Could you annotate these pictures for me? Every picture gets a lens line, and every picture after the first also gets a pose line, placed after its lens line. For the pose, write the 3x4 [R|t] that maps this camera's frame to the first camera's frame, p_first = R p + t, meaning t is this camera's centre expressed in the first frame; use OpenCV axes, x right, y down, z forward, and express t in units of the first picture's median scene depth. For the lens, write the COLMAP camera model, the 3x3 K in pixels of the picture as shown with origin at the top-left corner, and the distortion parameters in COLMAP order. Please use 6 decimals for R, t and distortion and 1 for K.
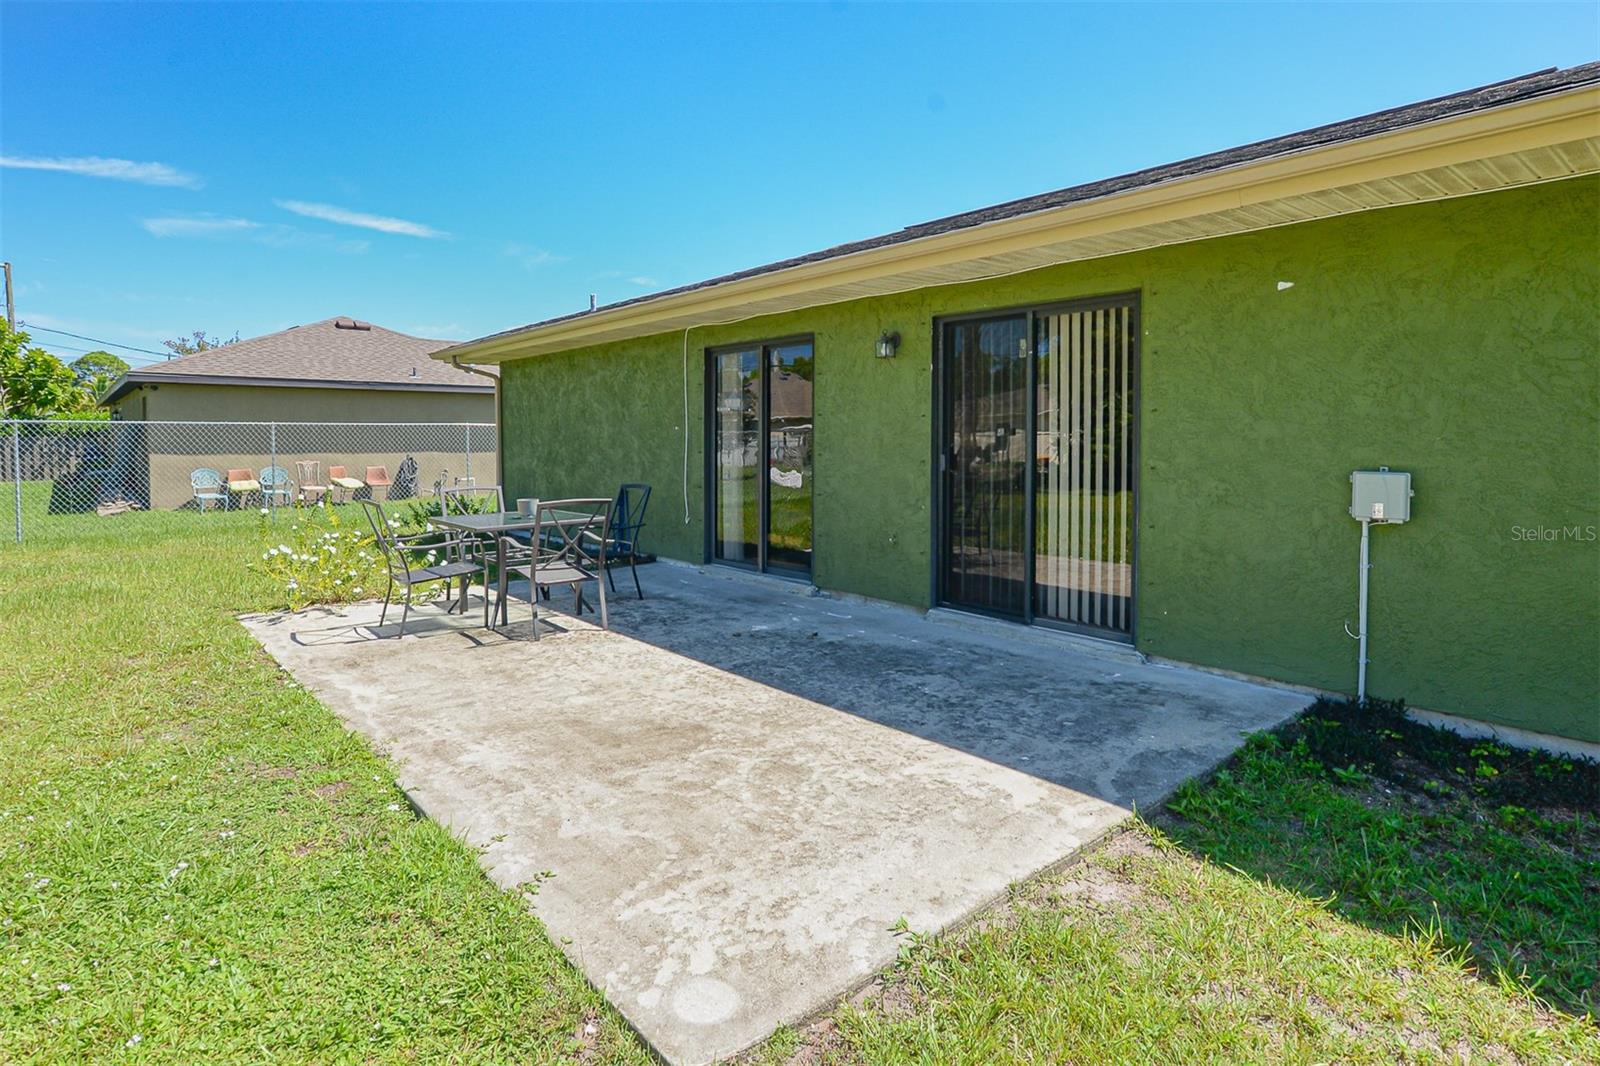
lens RADIAL K [[840.6, 0, 815.0], [0, 840.6, 523.5], [0, 0, 1]] dist [-0.007981, -0.000366]
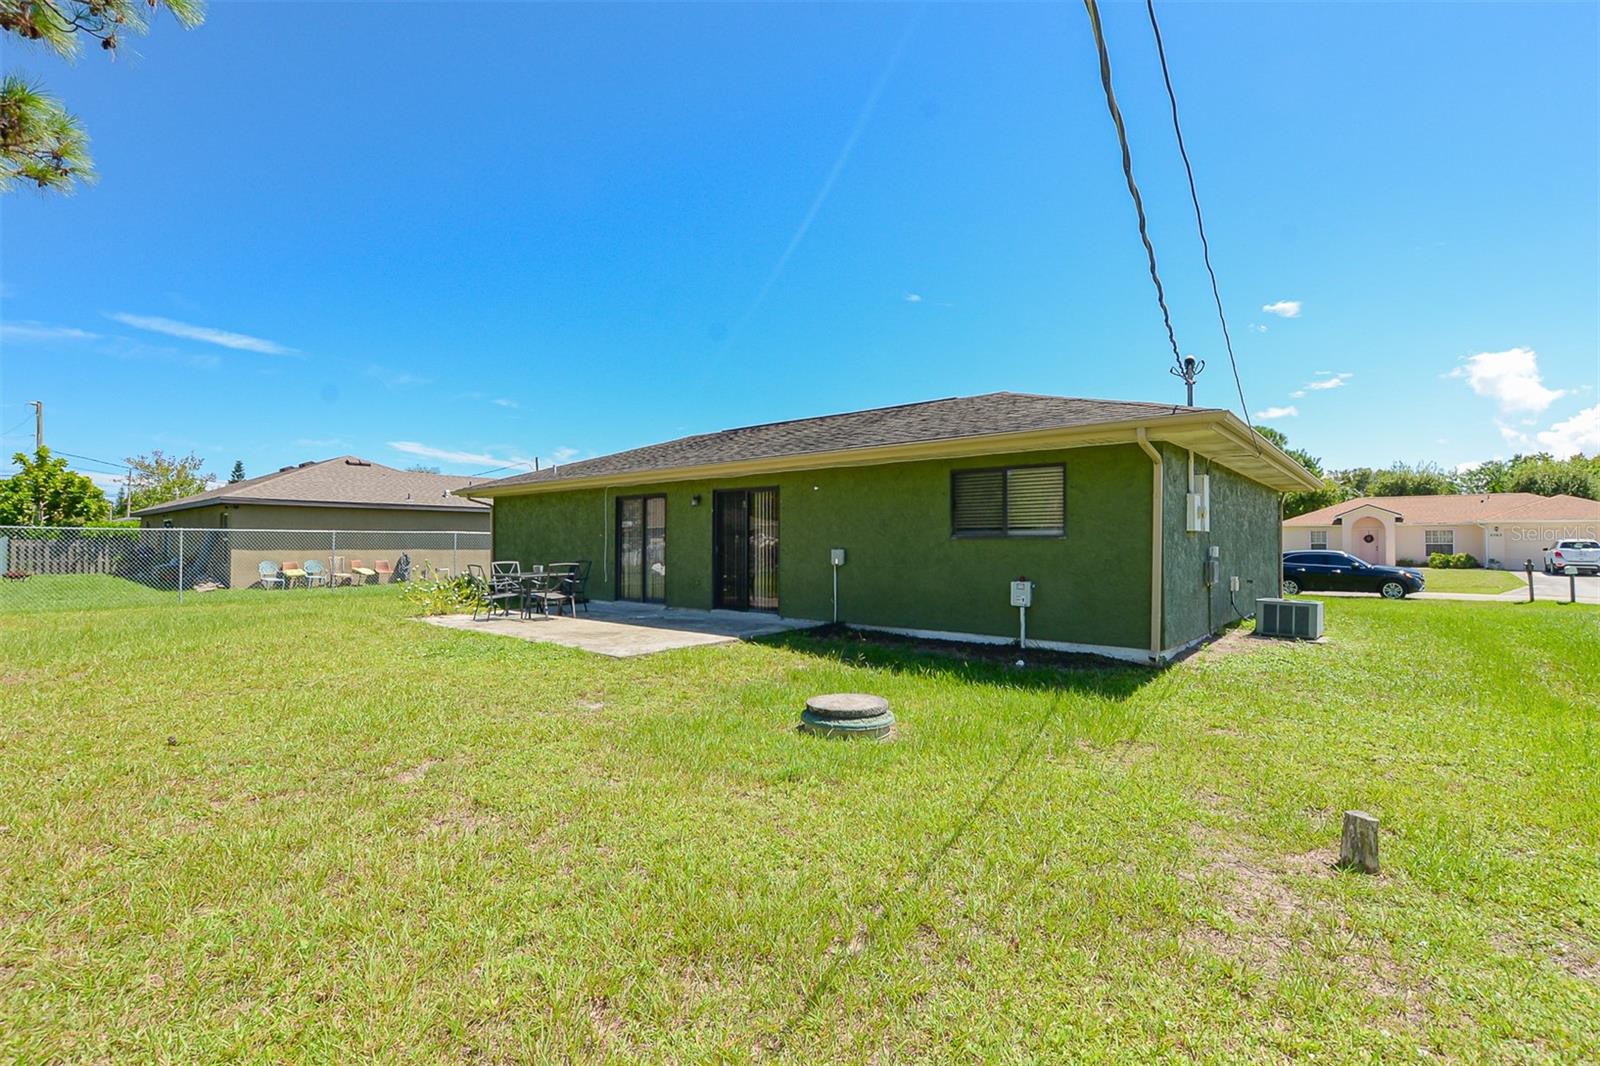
lens RADIAL K [[708.4, 0, 804.4], [0, 708.4, 531.3], [0, 0, 1]] dist [-0.021341, 0.002353]
pose [[0.989353, 0.001225, 0.145530, 0.066458], [0.015741, 0.993198, -0.115373, 0.074979], [-0.144682, 0.116435, 0.982604, -0.683702]]
